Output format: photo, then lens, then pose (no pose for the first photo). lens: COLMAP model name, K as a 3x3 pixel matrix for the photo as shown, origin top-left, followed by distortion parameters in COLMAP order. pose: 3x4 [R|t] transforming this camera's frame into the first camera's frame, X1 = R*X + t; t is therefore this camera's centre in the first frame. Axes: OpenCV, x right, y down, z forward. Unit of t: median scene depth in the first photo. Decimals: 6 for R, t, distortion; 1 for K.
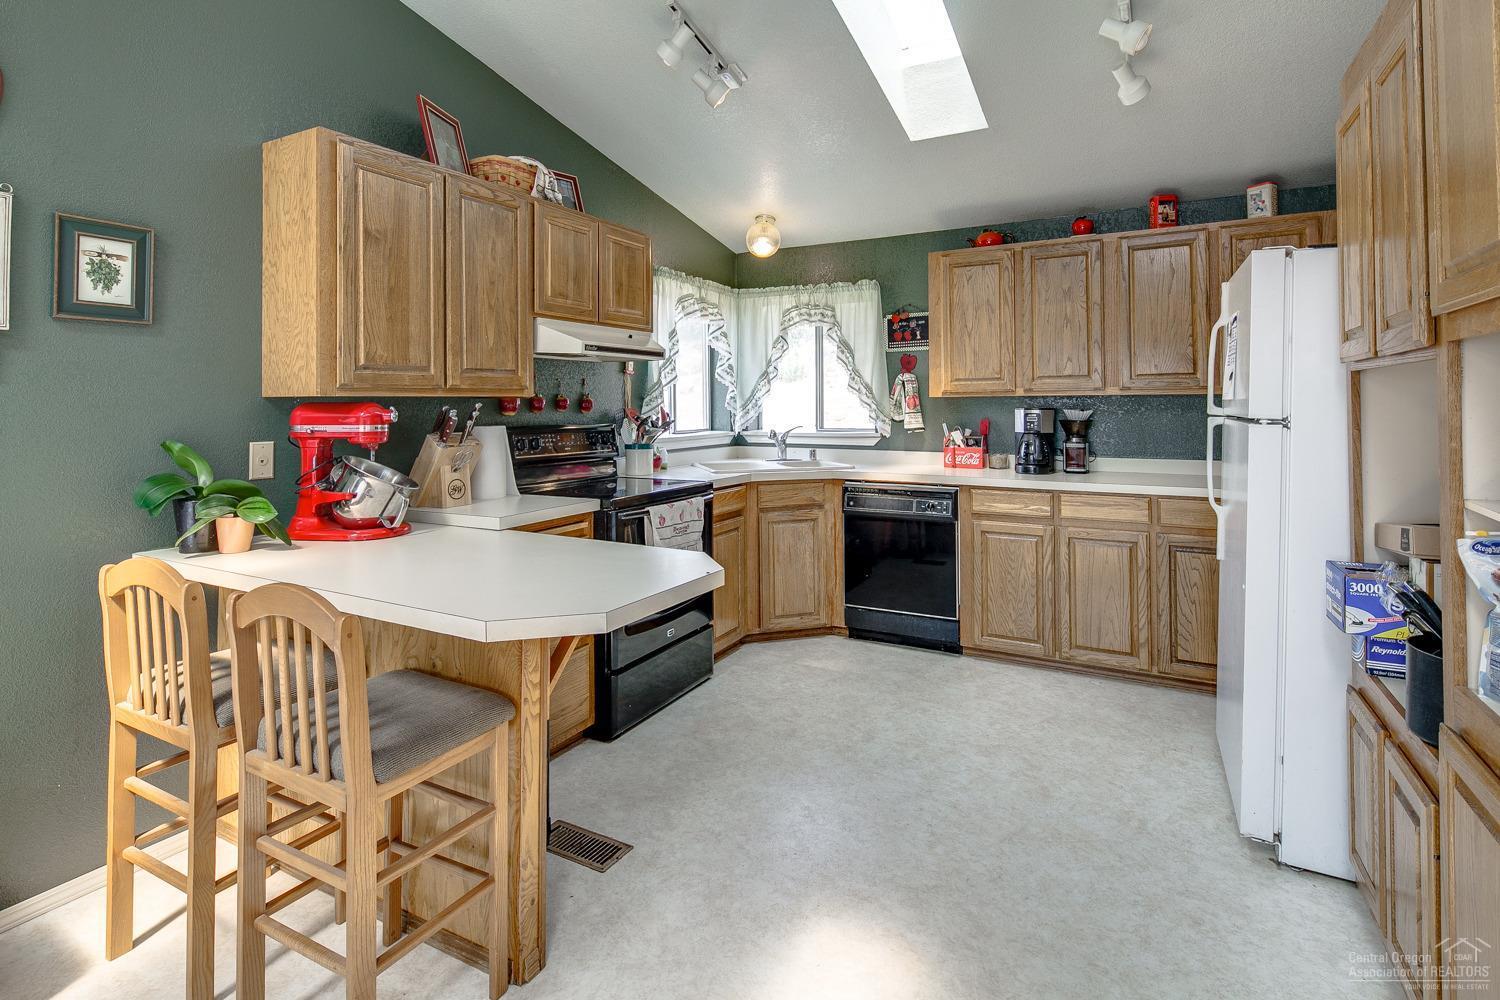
lens RADIAL K [[728.5, 0, 745.0], [0, 728.5, 394.5], [0, 0, 1]] dist [0.014199, -0.008389]
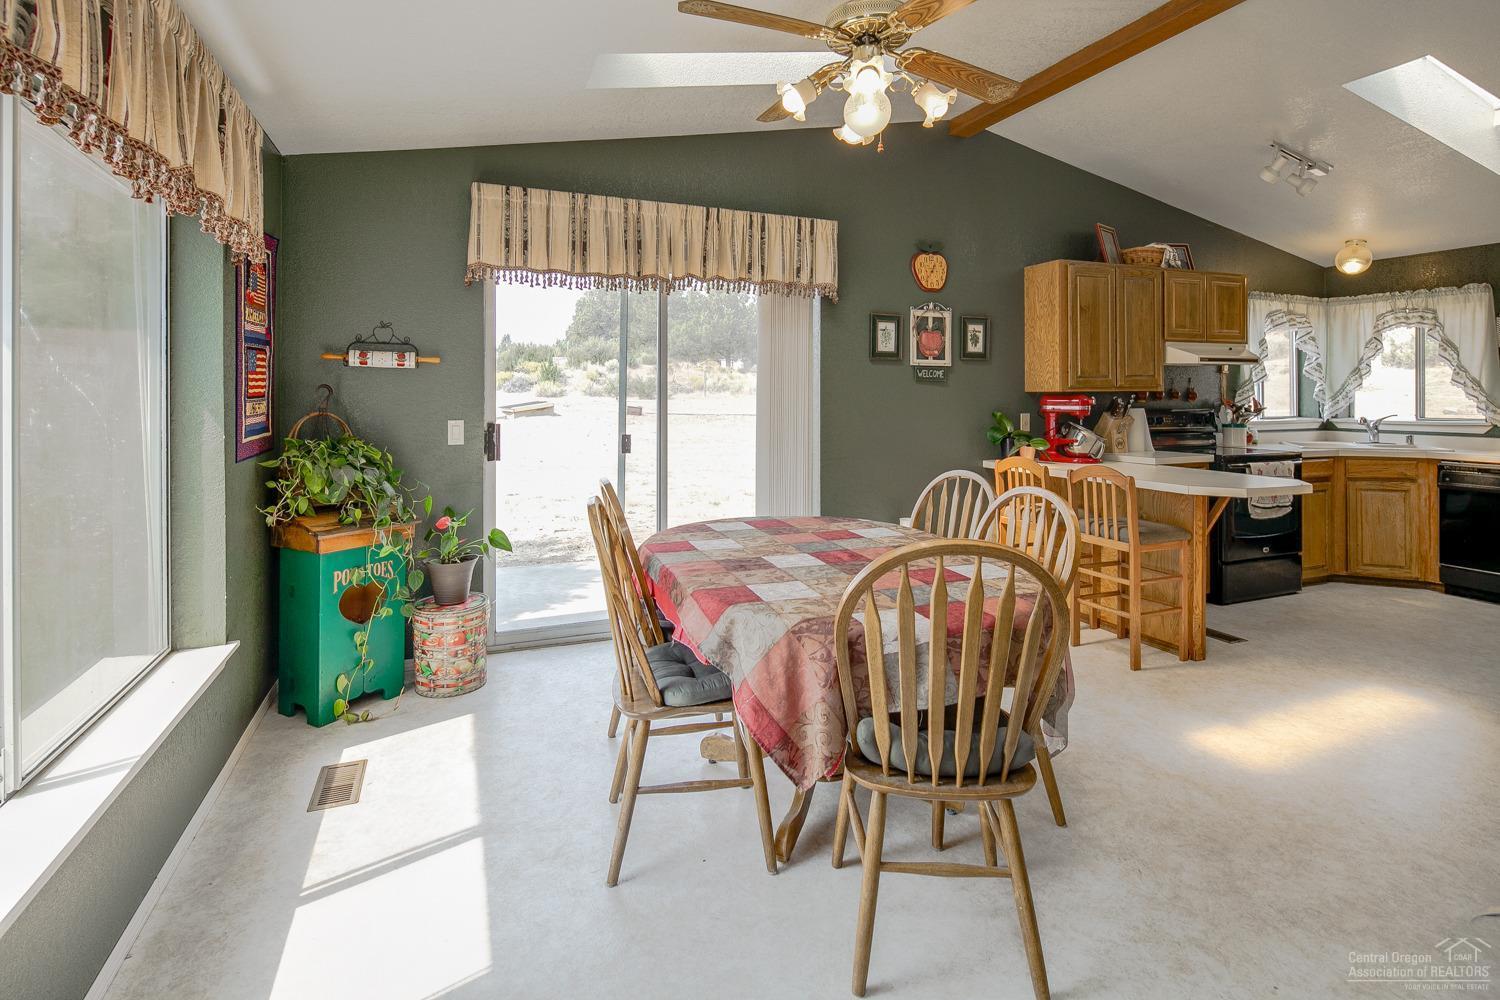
lens RADIAL K [[728.5, 0, 745.0], [0, 728.5, 394.5], [0, 0, 1]] dist [0.014199, -0.008389]
pose [[0.773226, 0.002101, -0.634127, 0.018306], [0.006523, 0.999915, 0.011267, -0.010655], [0.634097, -0.012848, 0.773146, -0.673227]]
